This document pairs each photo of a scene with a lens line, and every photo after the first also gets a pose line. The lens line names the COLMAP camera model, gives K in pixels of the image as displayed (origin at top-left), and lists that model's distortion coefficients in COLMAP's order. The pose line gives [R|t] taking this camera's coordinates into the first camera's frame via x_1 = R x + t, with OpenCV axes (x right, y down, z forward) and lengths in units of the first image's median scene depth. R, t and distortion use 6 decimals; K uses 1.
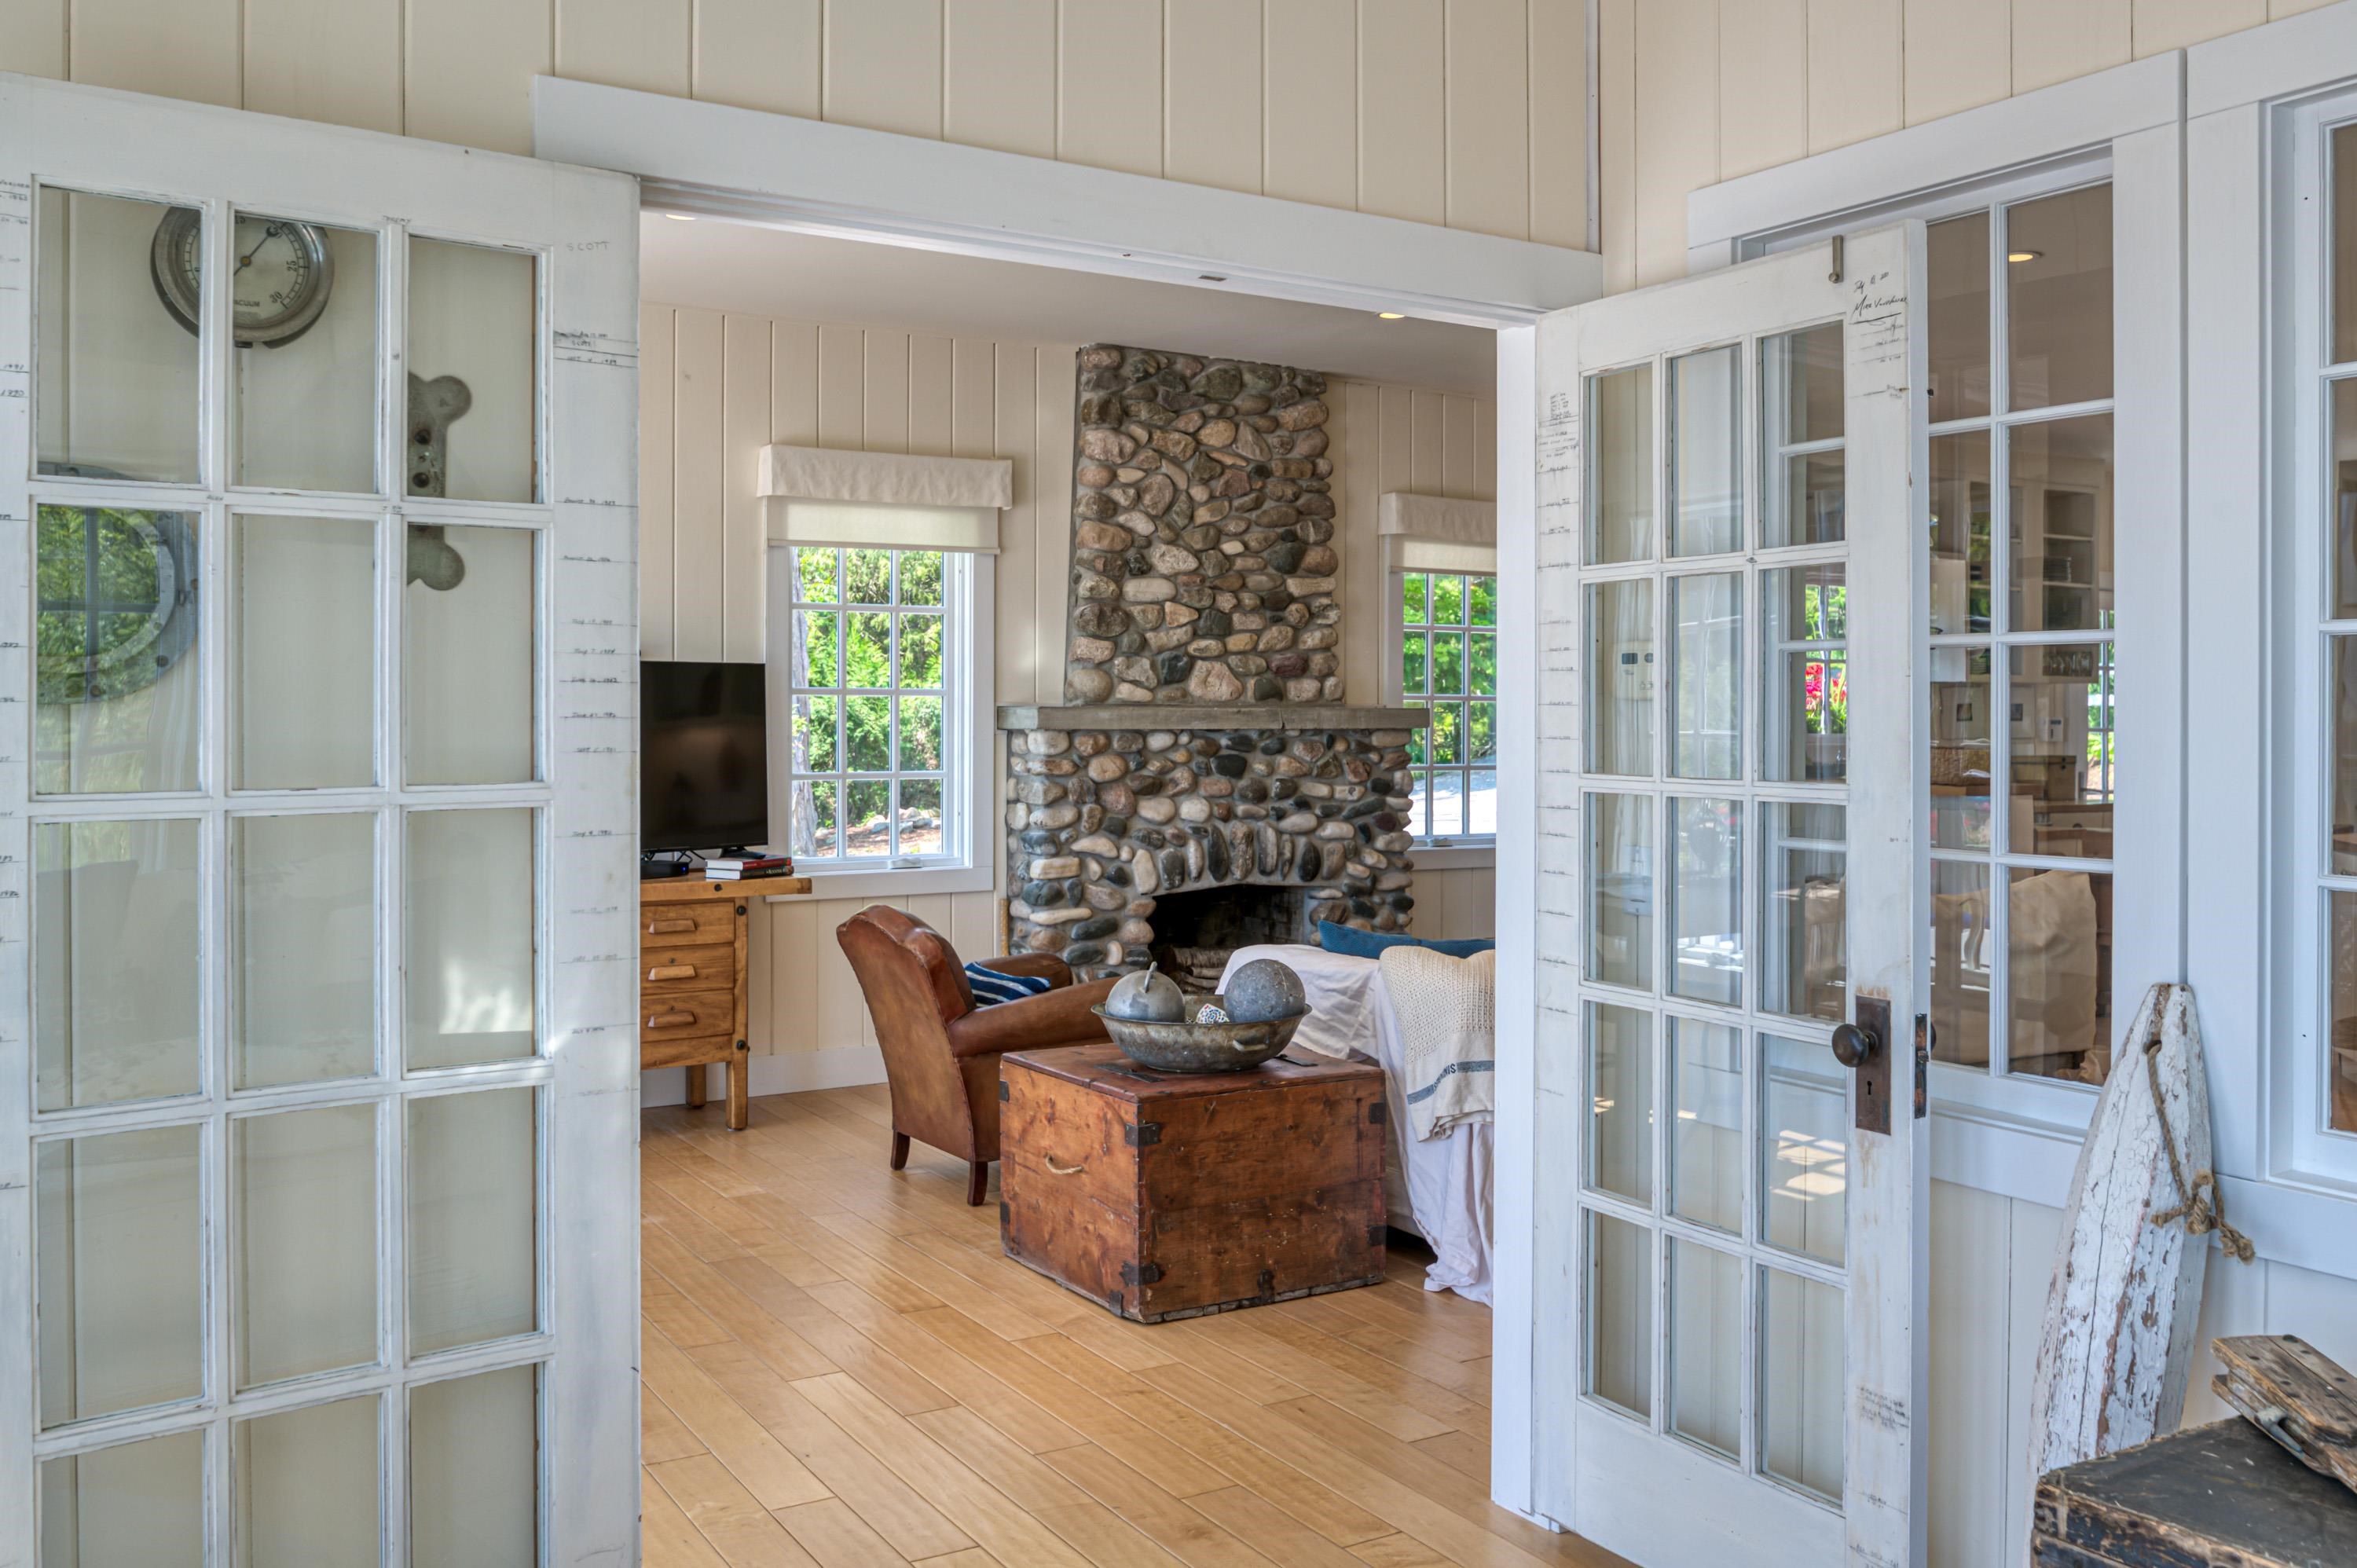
lens RADIAL K [[1887.2, 0, 1230.5], [0, 1887.2, 711.3], [0, 0, 1]] dist [0.063851, -0.008283]
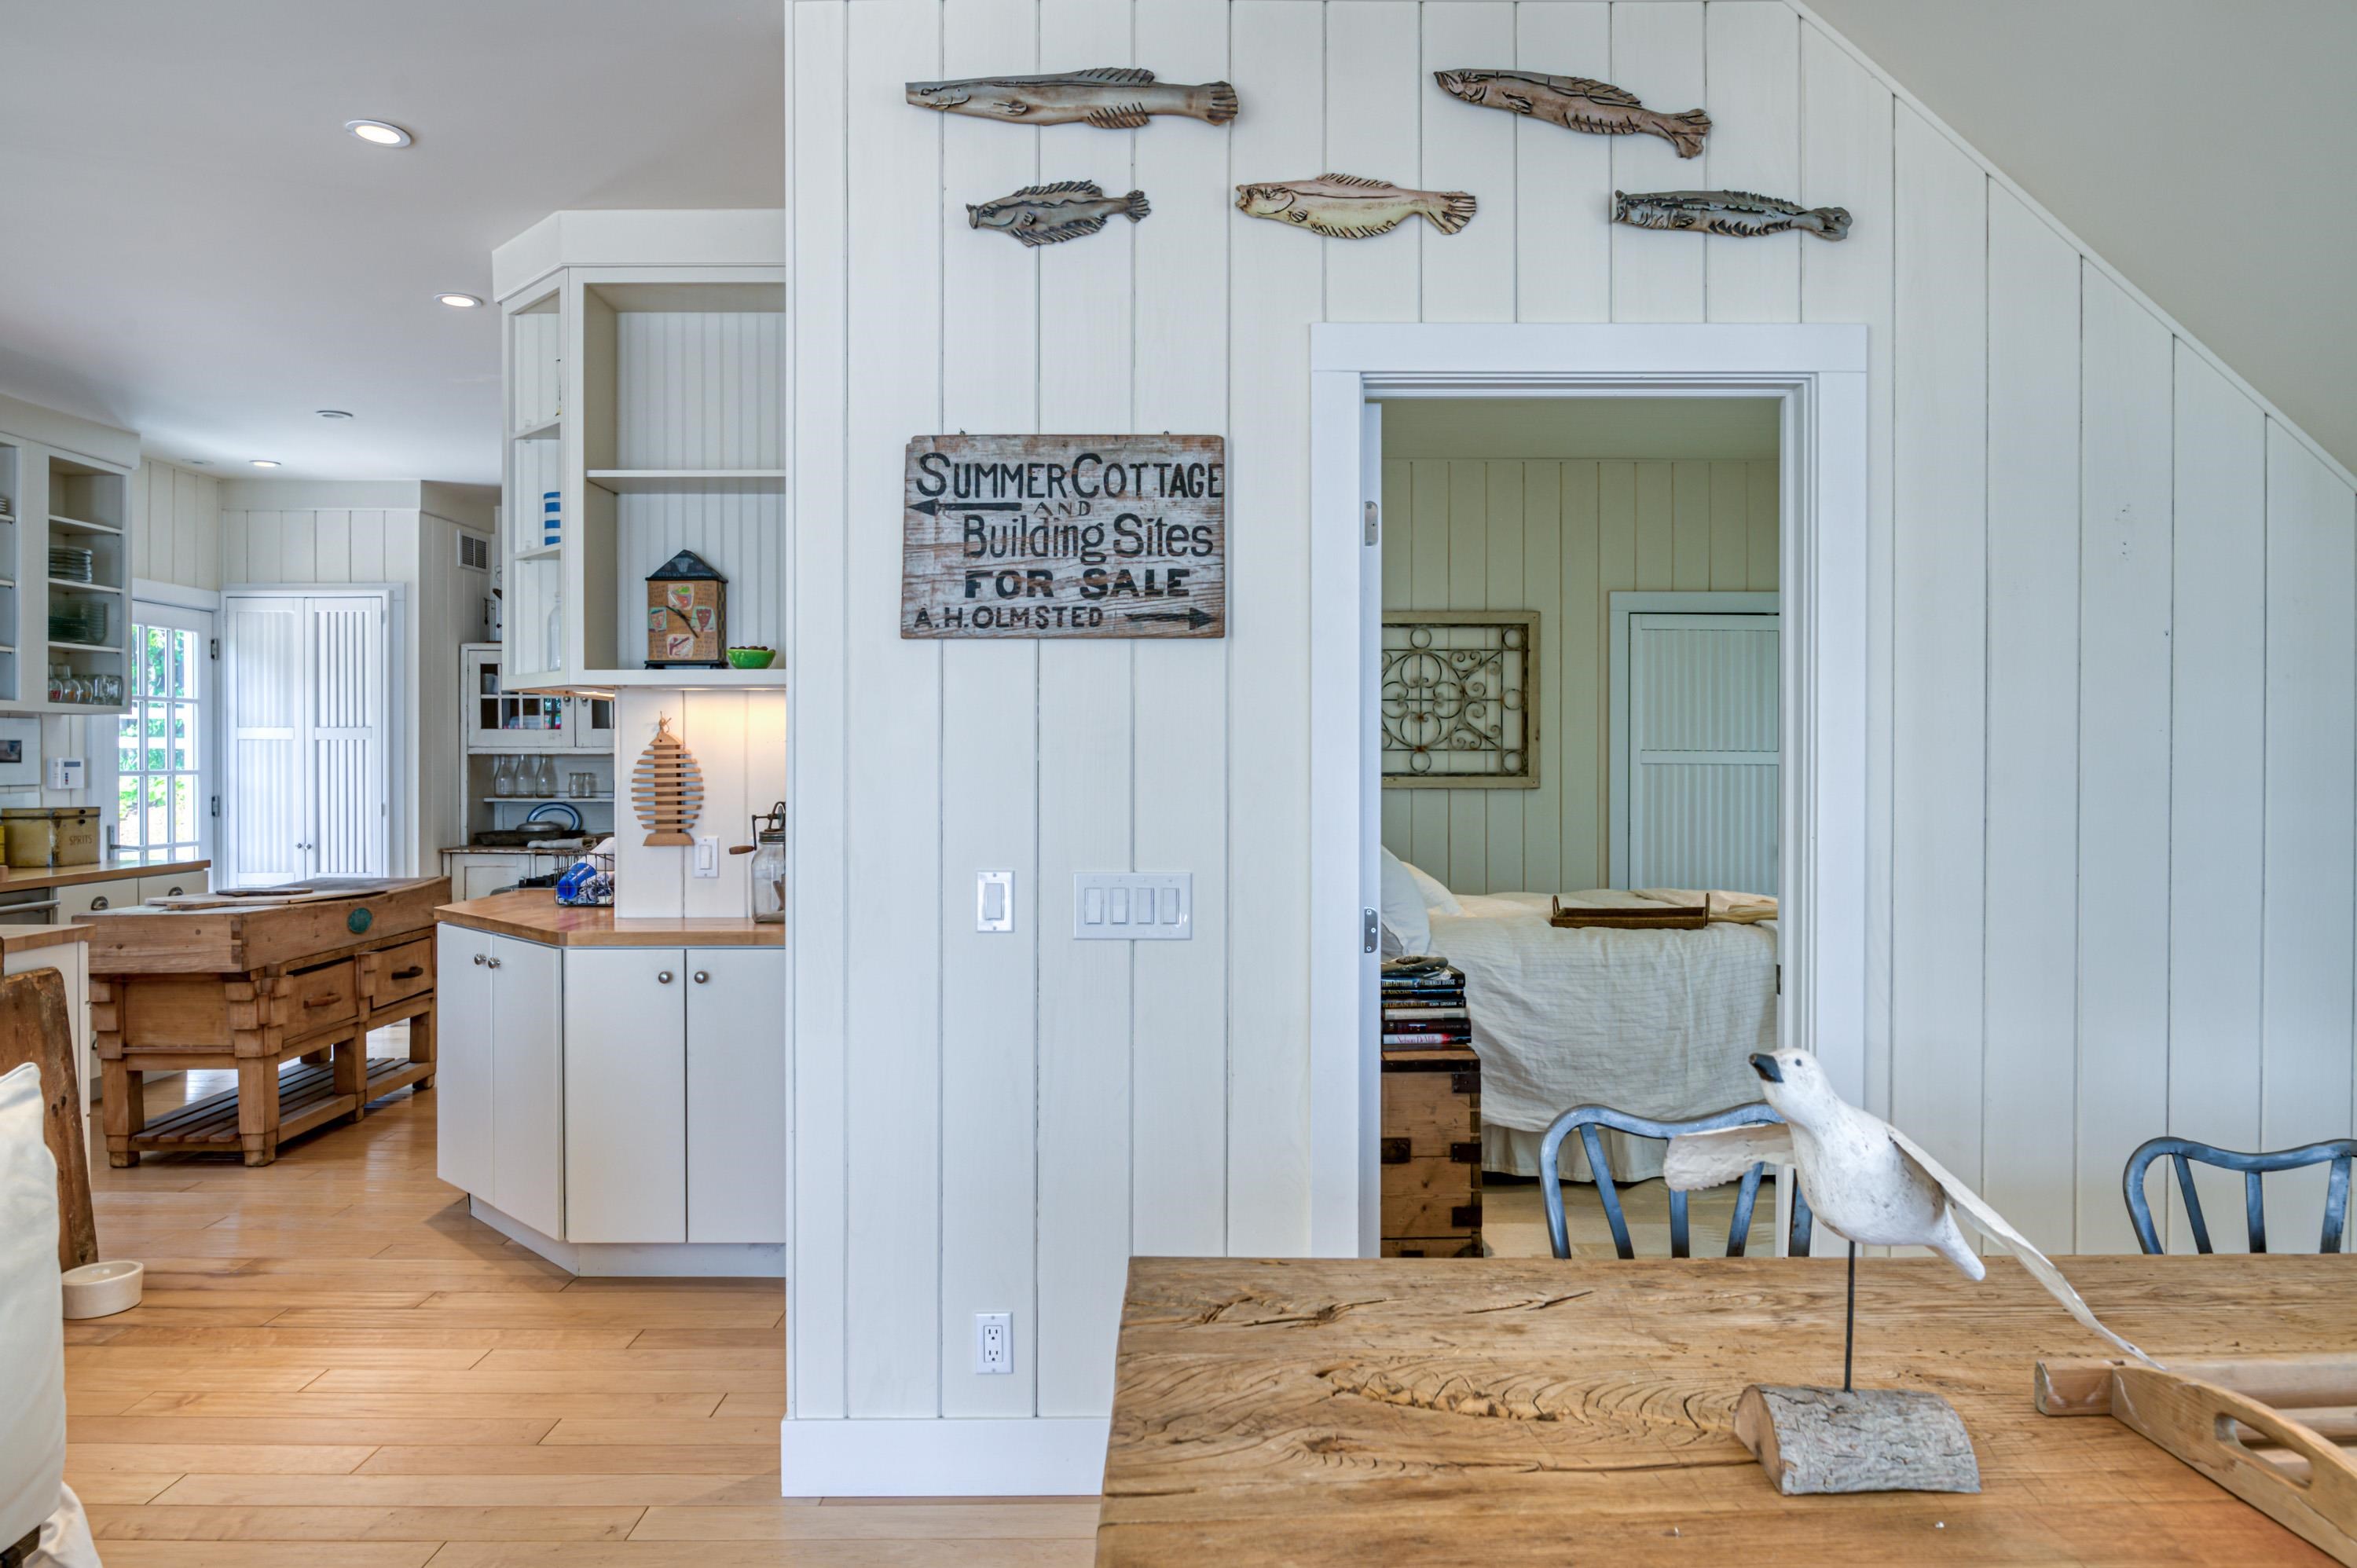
lens RADIAL K [[1511.8, 0, 1197.0], [0, 1511.8, 767.6], [0, 0, 1]] dist [-0.005489, -0.002900]
pose [[0.524155, -0.008114, 0.851584, 0.213079], [0.001790, 0.999963, 0.008426, 0.003892], [-0.851621, -0.002892, 0.524151, 0.407646]]
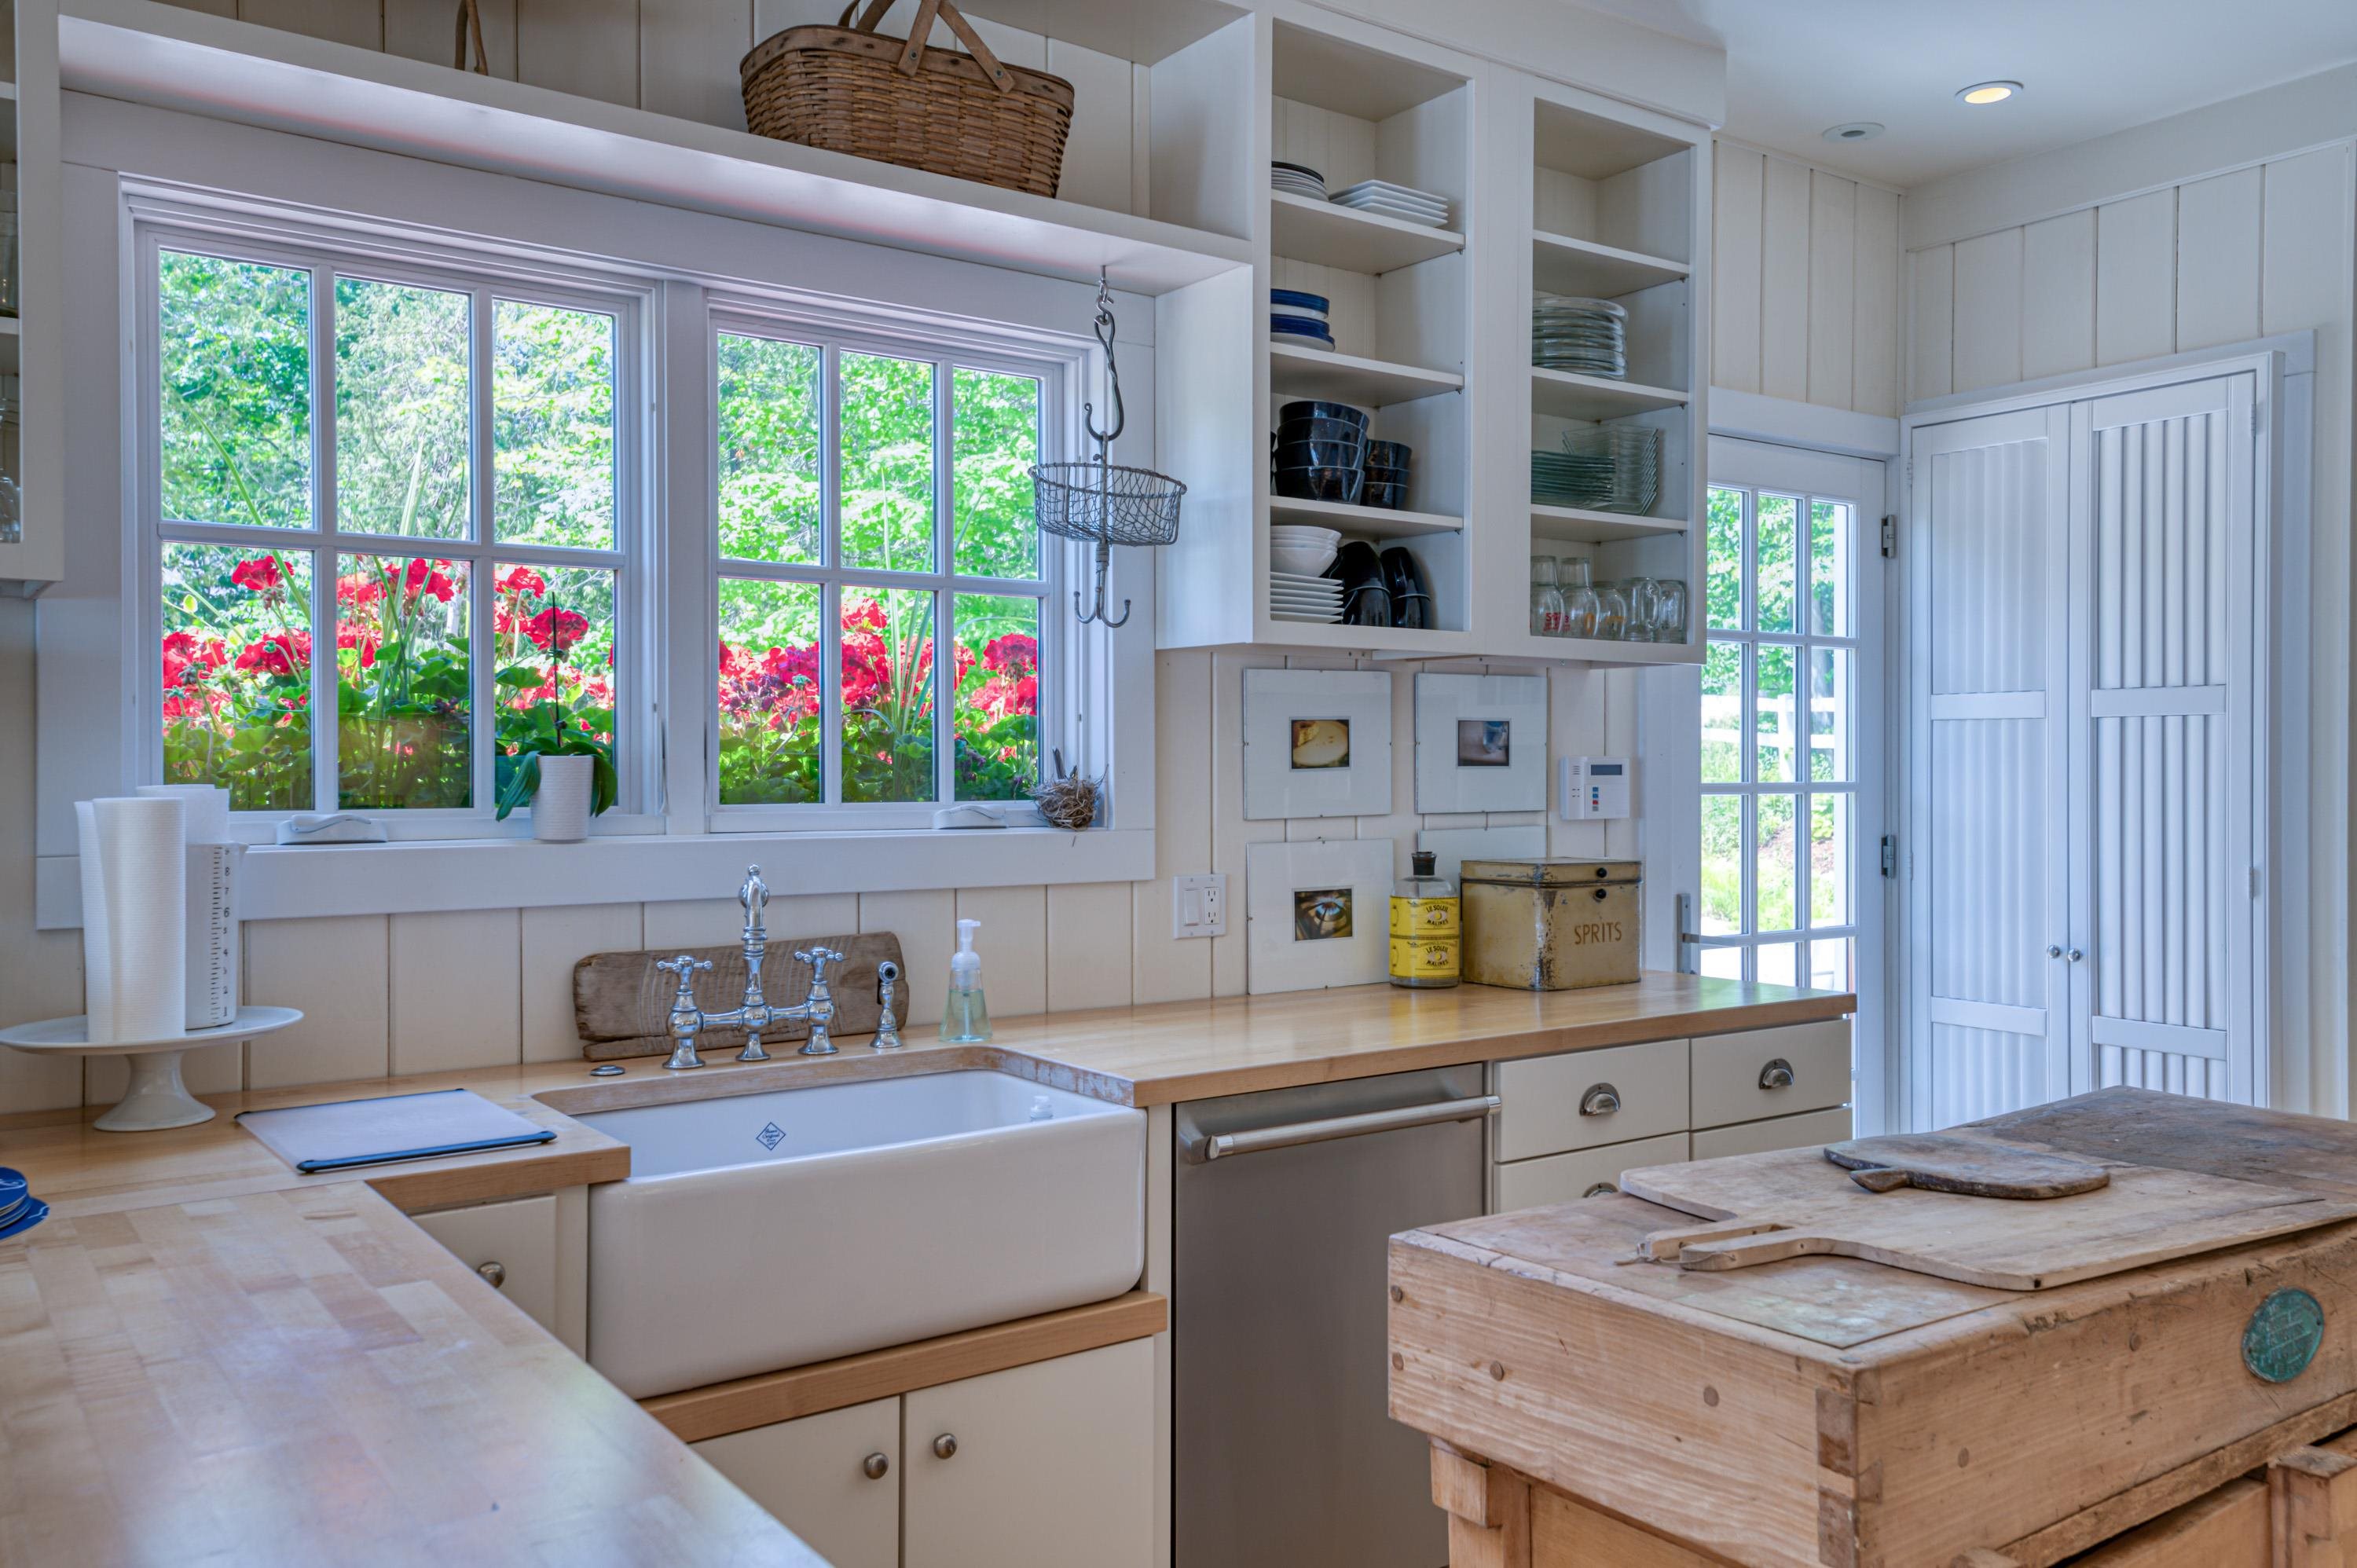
lens RADIAL K [[1887.2, 0, 1152.4], [0, 1887.2, 757.6], [0, 0, 1]] dist [0.063851, -0.008283]
pose [[0.998990, -0.002400, 0.044866, 0.470286], [0.002494, 0.999995, -0.002029, 0.005457], [-0.044861, 0.002139, 0.998991, 0.904705]]
